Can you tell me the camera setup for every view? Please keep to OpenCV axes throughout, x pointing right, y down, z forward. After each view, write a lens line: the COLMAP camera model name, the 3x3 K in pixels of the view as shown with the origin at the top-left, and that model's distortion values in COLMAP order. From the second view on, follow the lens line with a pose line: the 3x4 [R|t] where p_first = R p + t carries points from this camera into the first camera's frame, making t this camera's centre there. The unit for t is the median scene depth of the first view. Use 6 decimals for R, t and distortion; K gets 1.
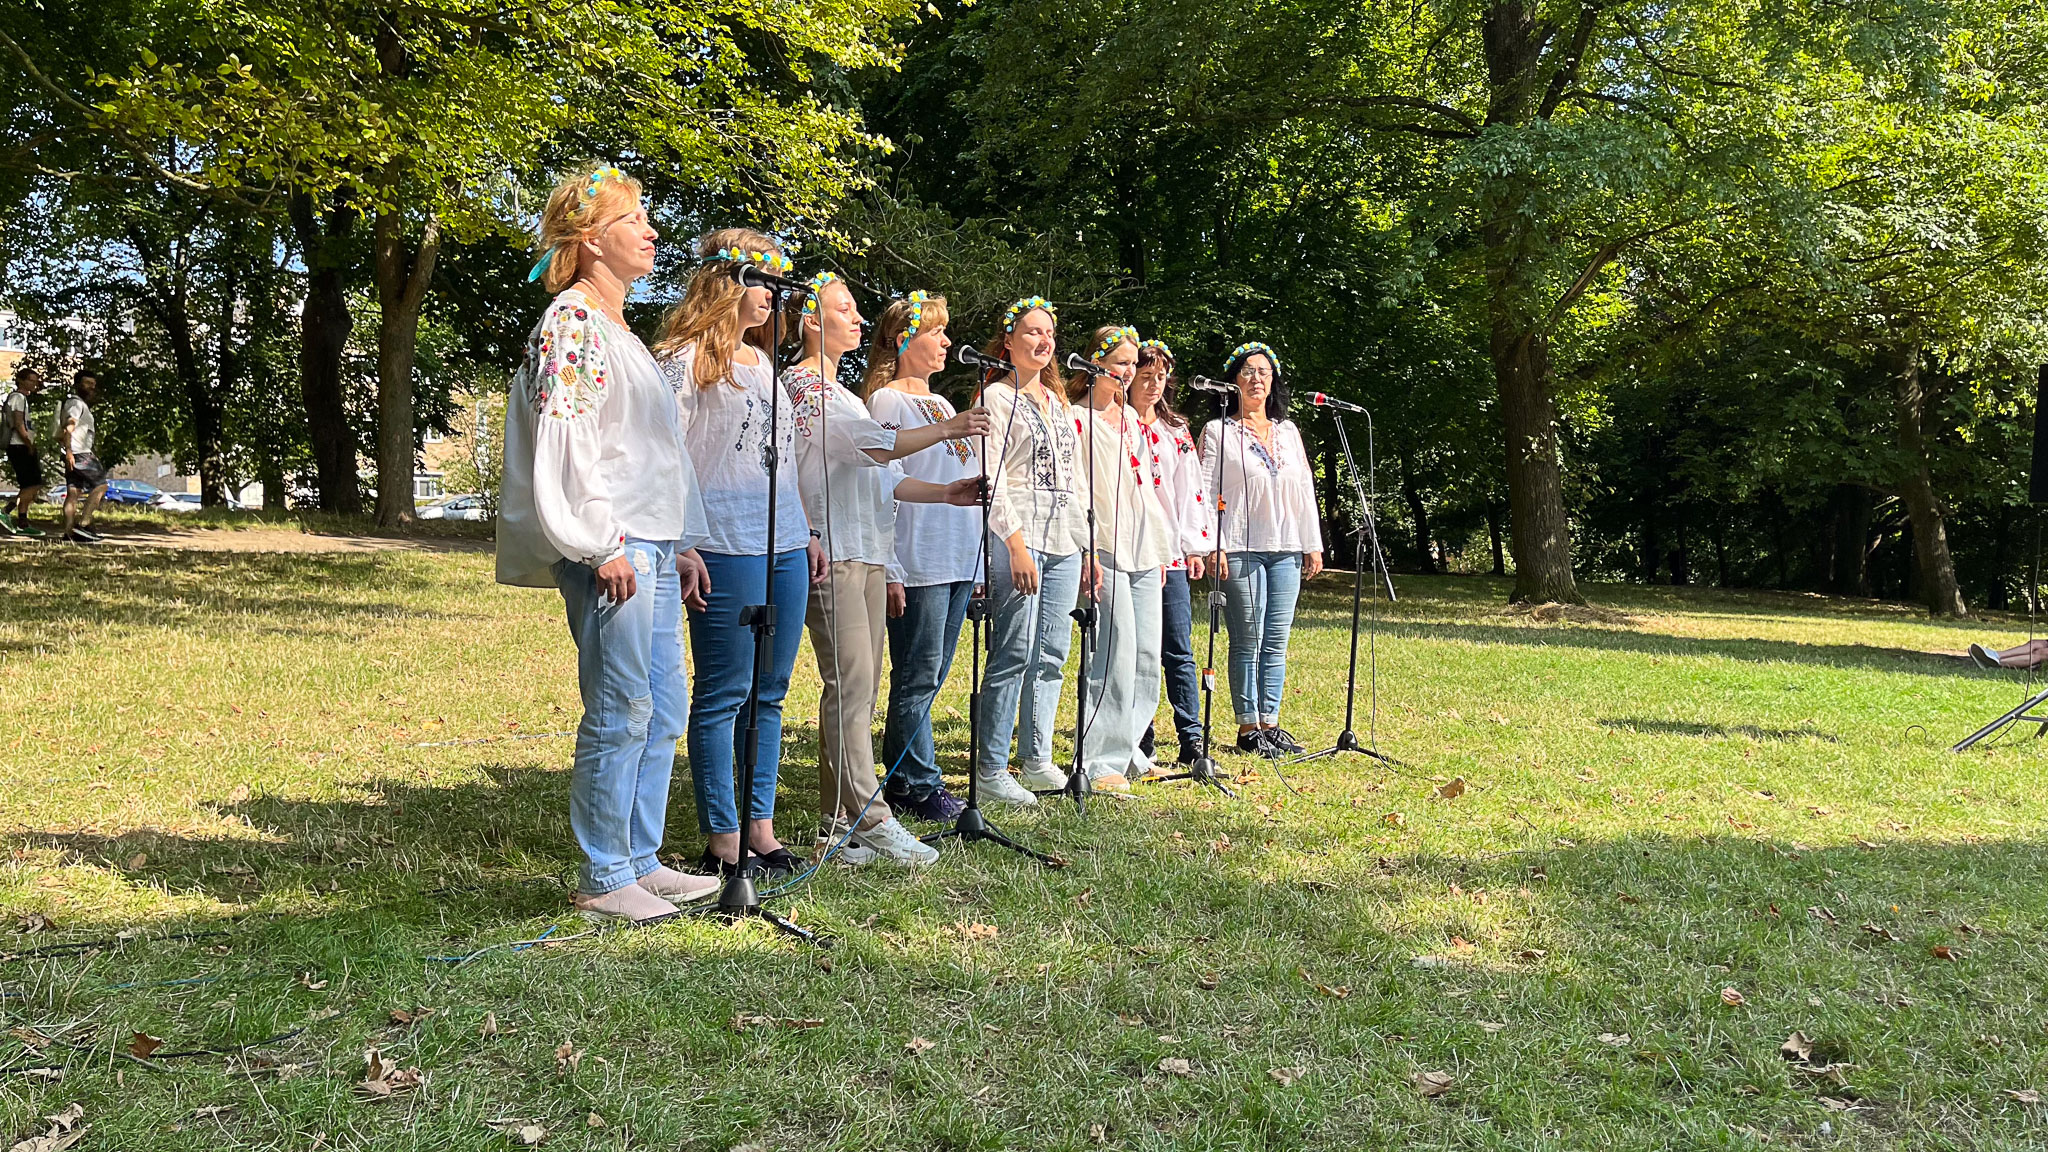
lens RADIAL K [[1530.1, 0, 1027.2], [0, 1530.1, 572.3], [0, 0, 1]] dist [0.057463, -0.070400]
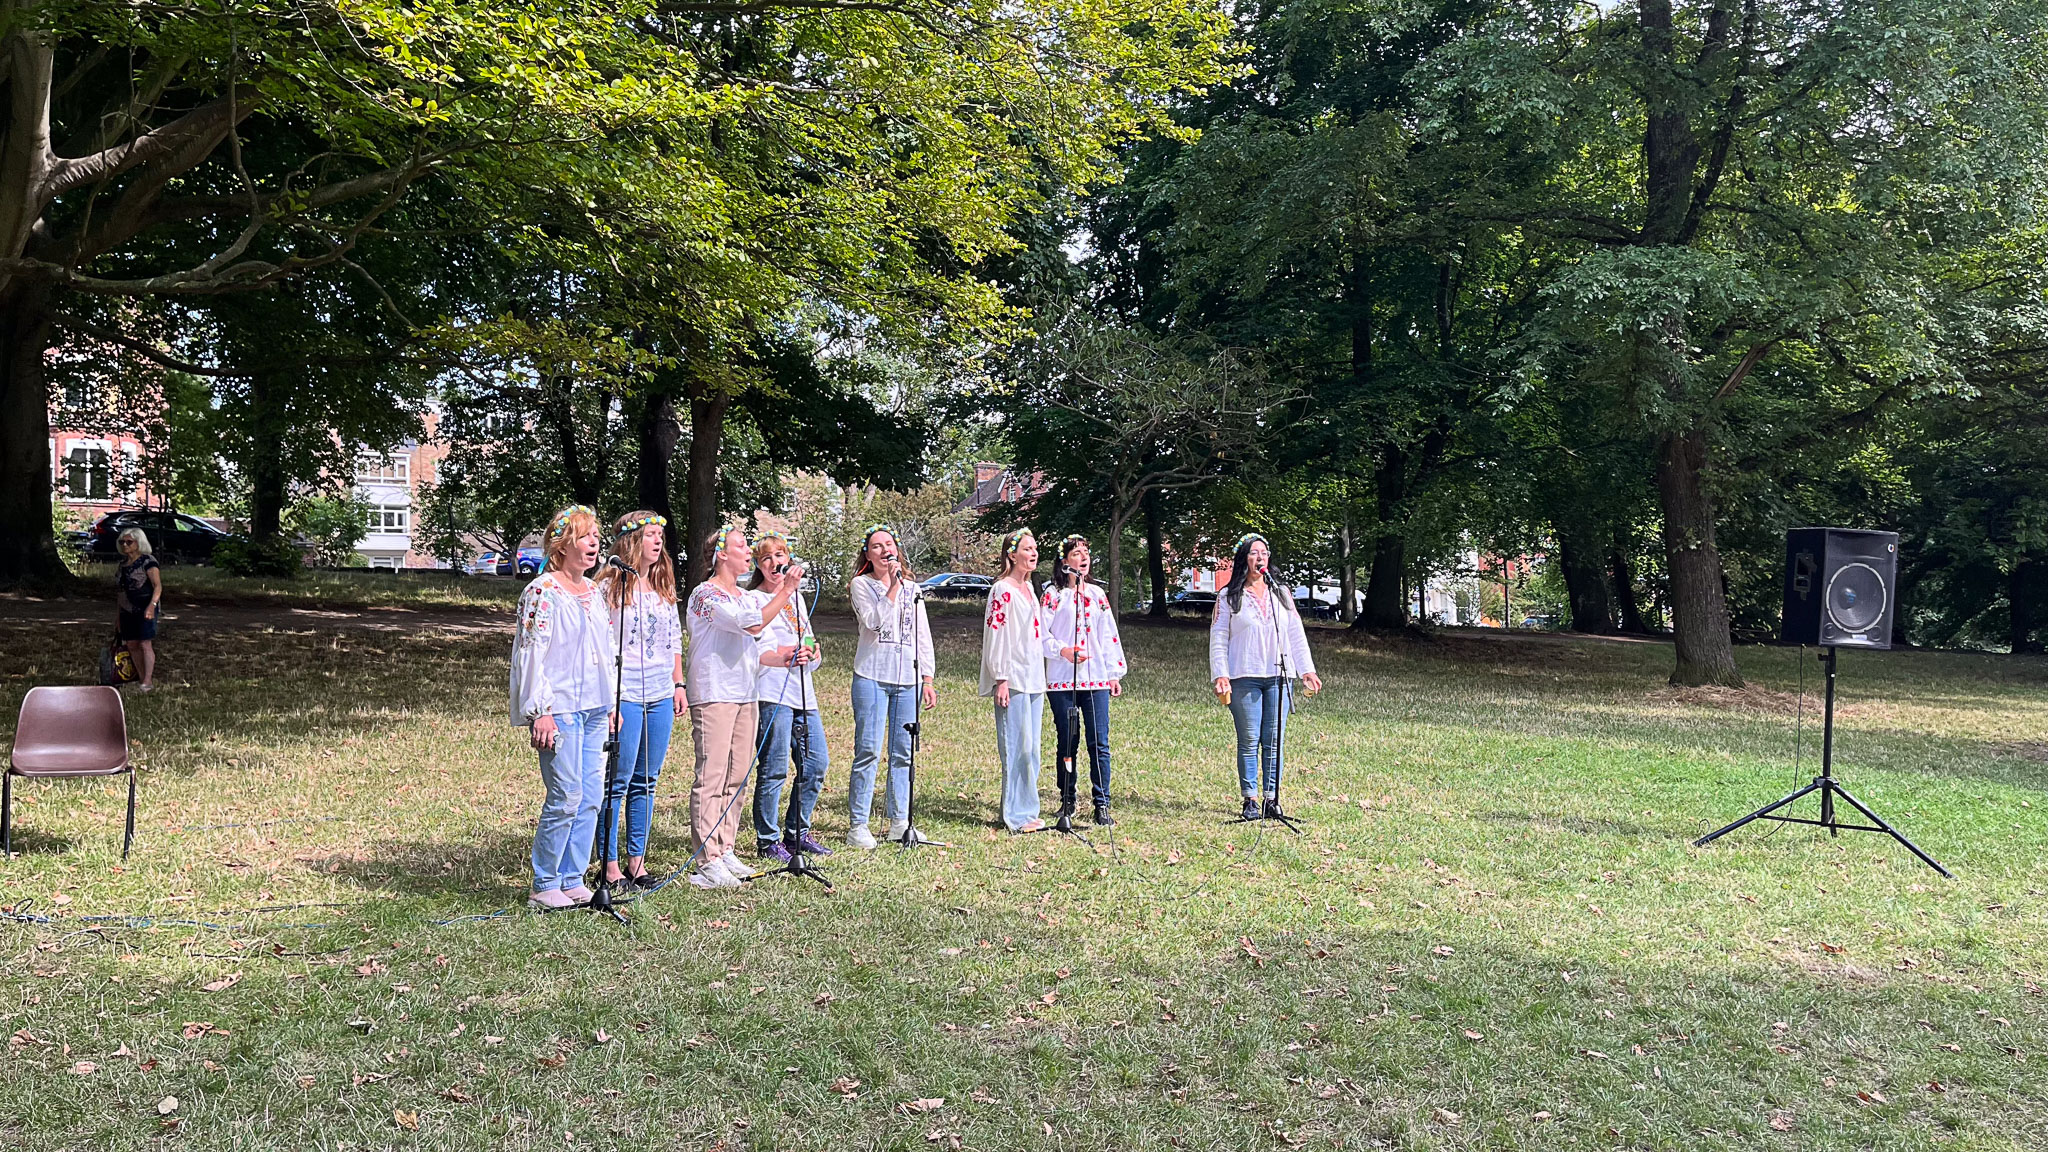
lens RADIAL K [[1530.1, 0, 1031.2], [0, 1530.1, 558.8], [0, 0, 1]] dist [0.057463, -0.070400]
pose [[0.973855, -0.005280, -0.227111, 0.089986], [-0.003724, 0.999224, -0.039201, -0.015736], [0.227142, 0.039022, 0.973080, -0.086654]]
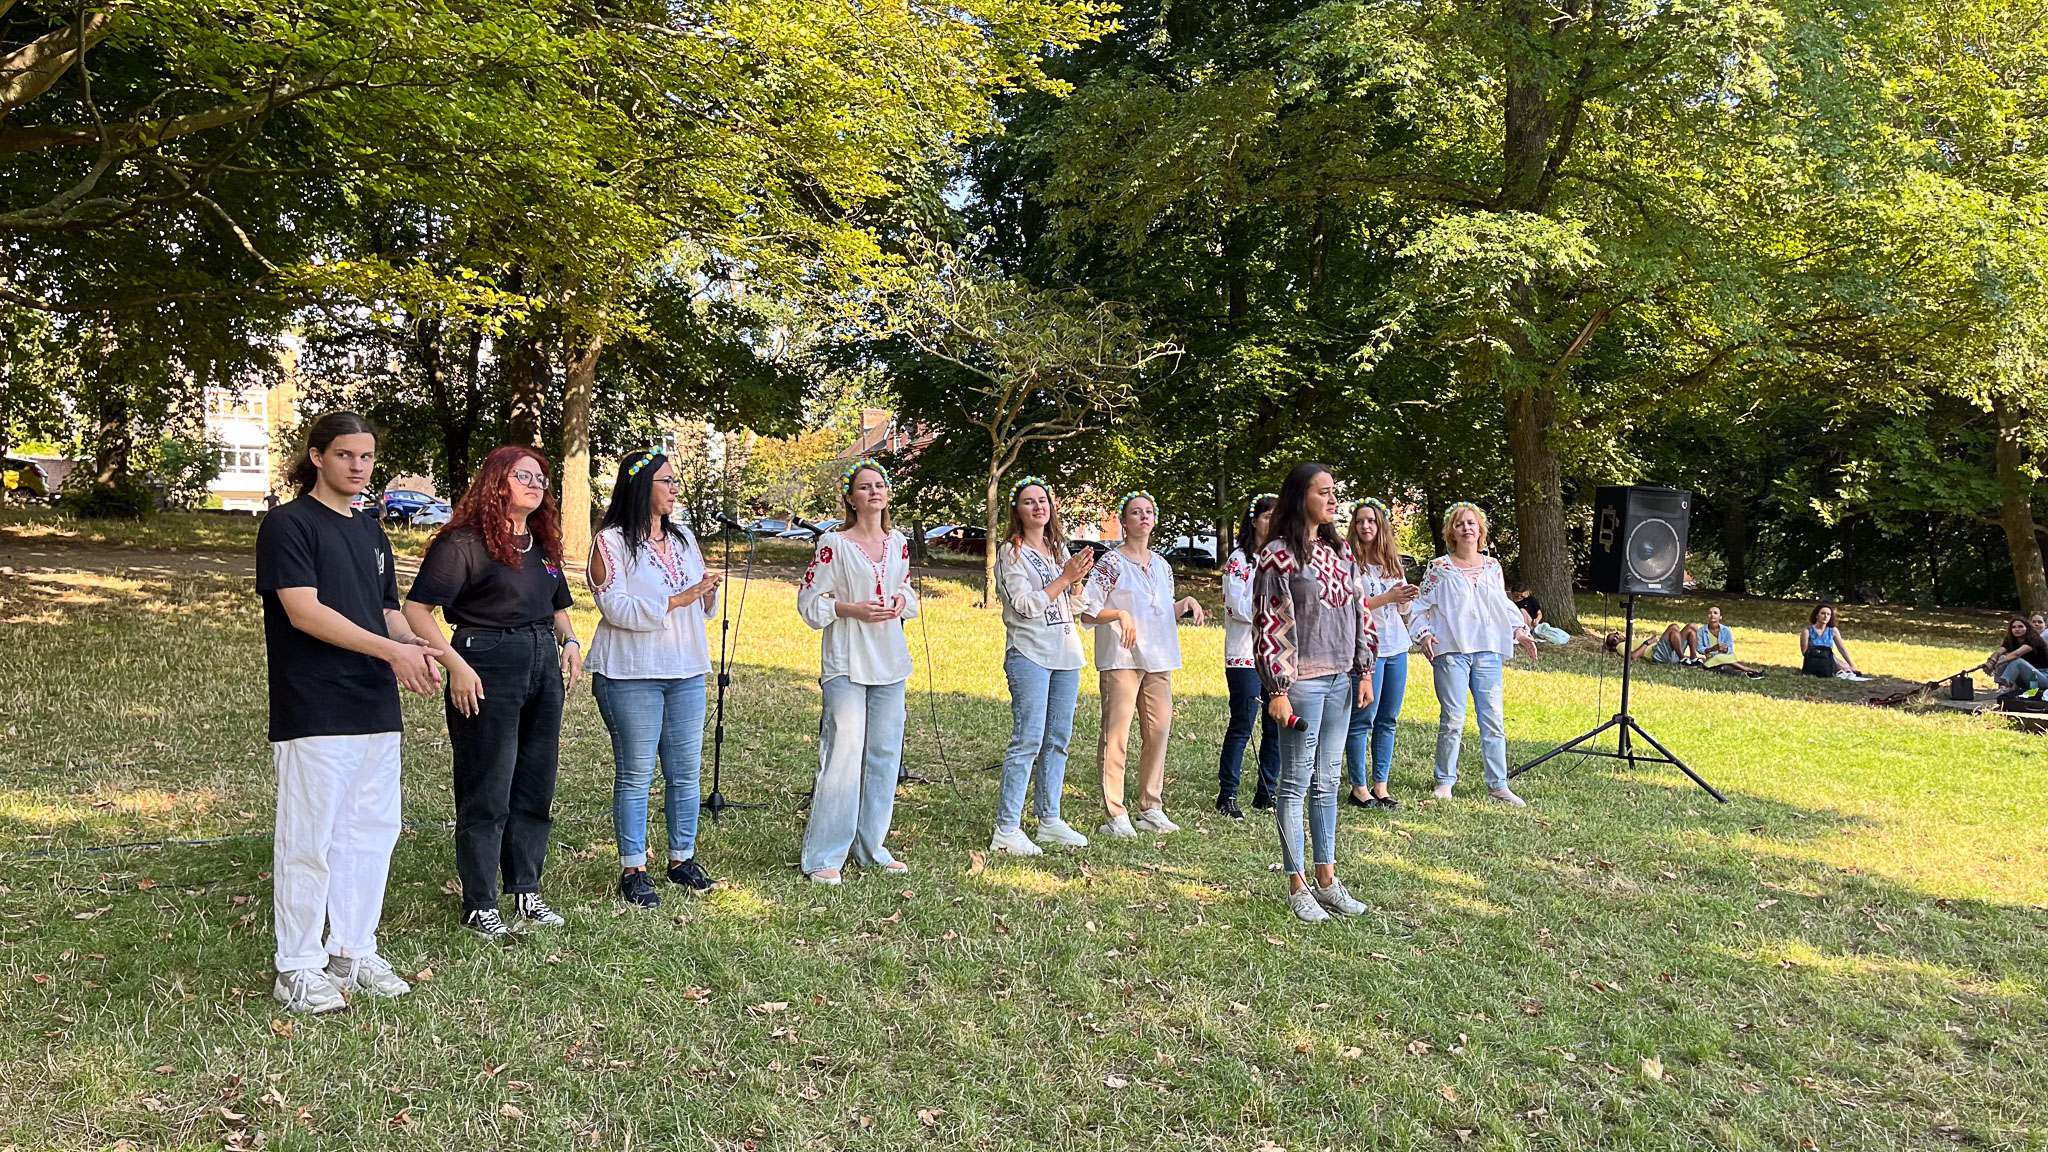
lens RADIAL K [[1530.1, 0, 1048.2], [0, 1530.1, 581.6], [0, 0, 1]] dist [0.057463, -0.070400]
pose [[0.989444, 0.009172, -0.144624, 0.098368], [-0.007951, 0.999928, 0.009014, -0.015832], [0.144697, -0.007769, 0.989446, -0.099456]]
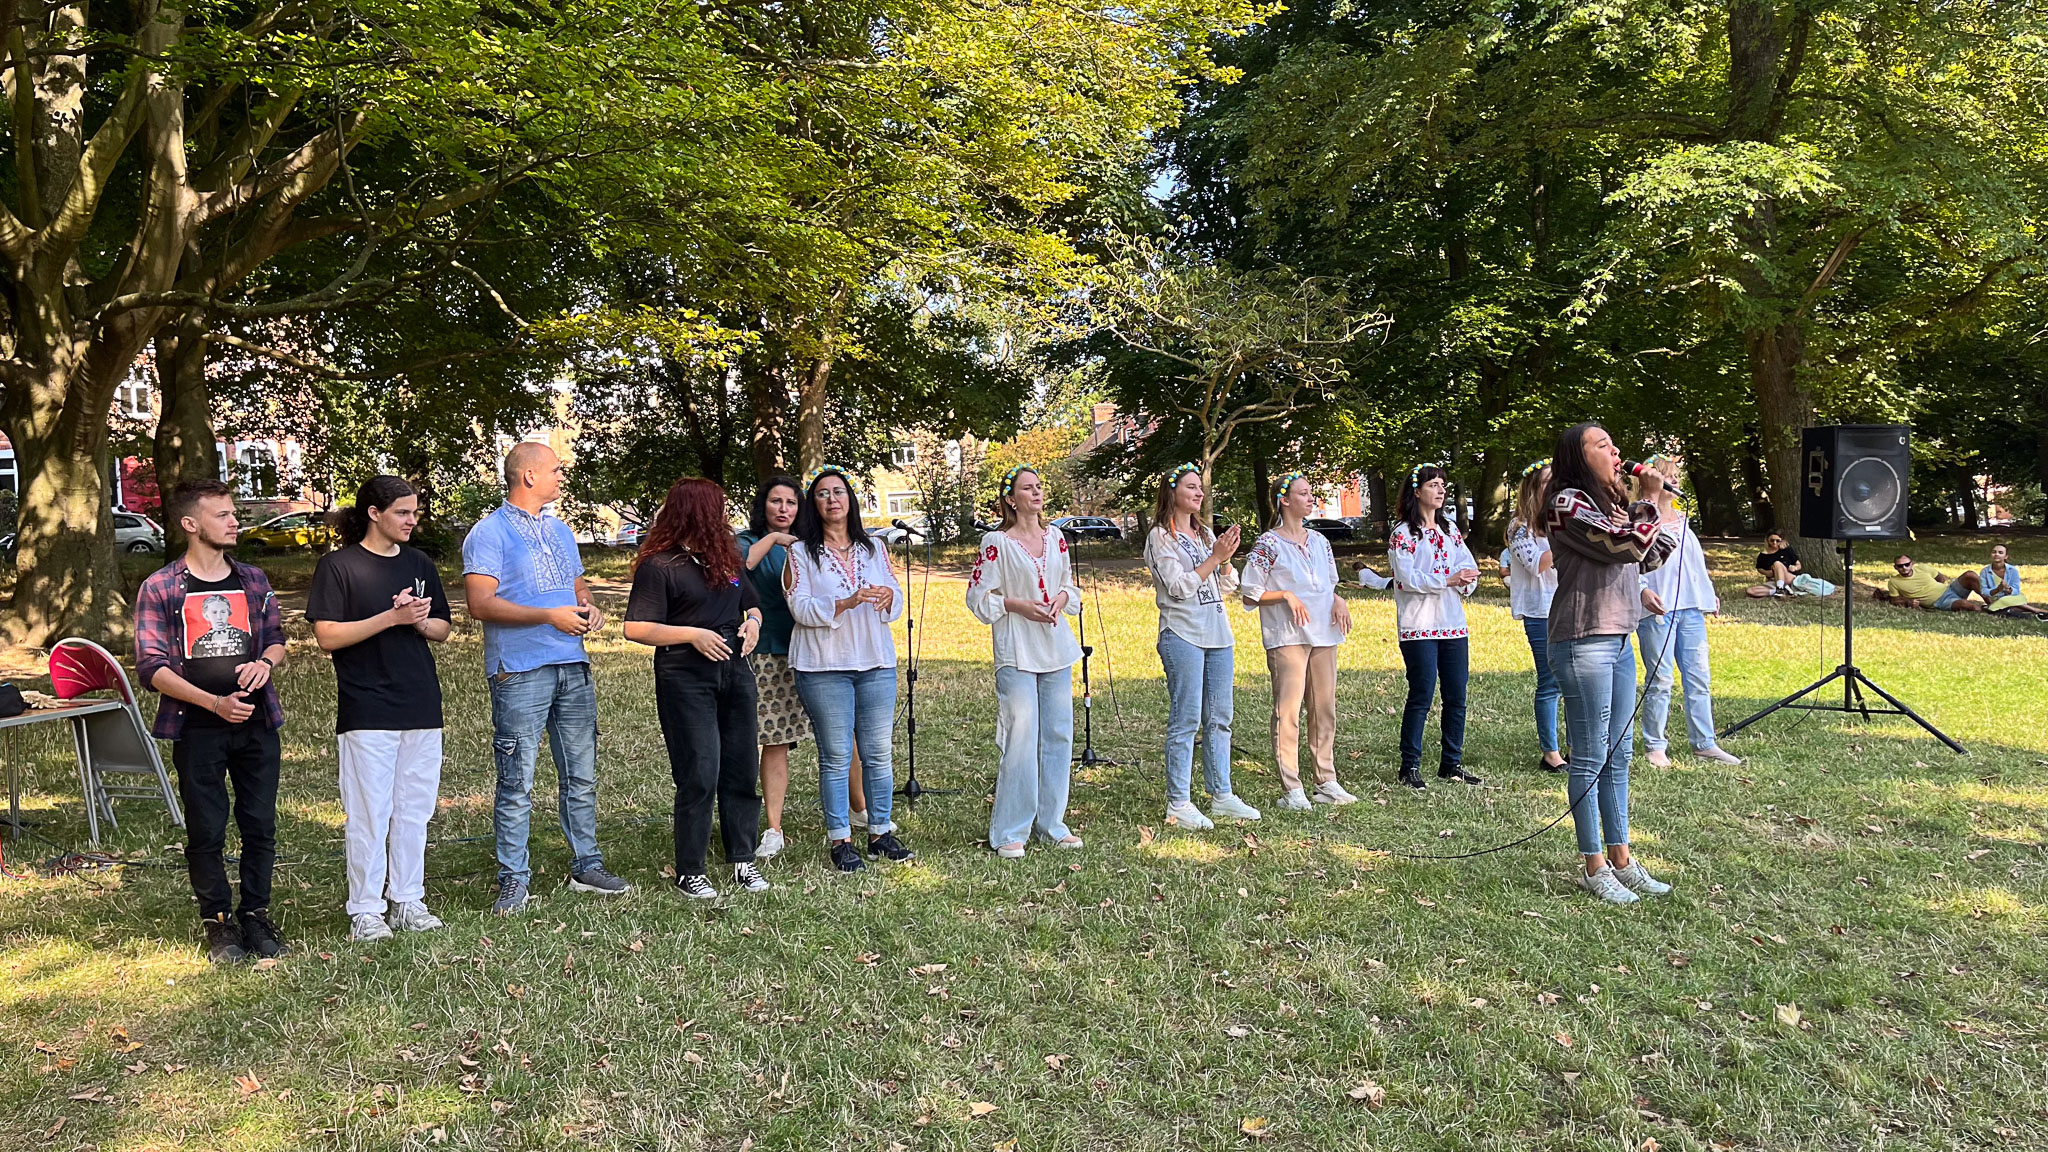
lens RADIAL K [[1530.1, 0, 1020.8], [0, 1530.1, 578.6], [0, 0, 1]] dist [0.057463, -0.070400]
pose [[0.946490, -0.050626, -0.318737, 0.115168], [0.056404, 0.998368, 0.008917, -0.015243], [0.317765, -0.026418, 0.947801, -0.107156]]
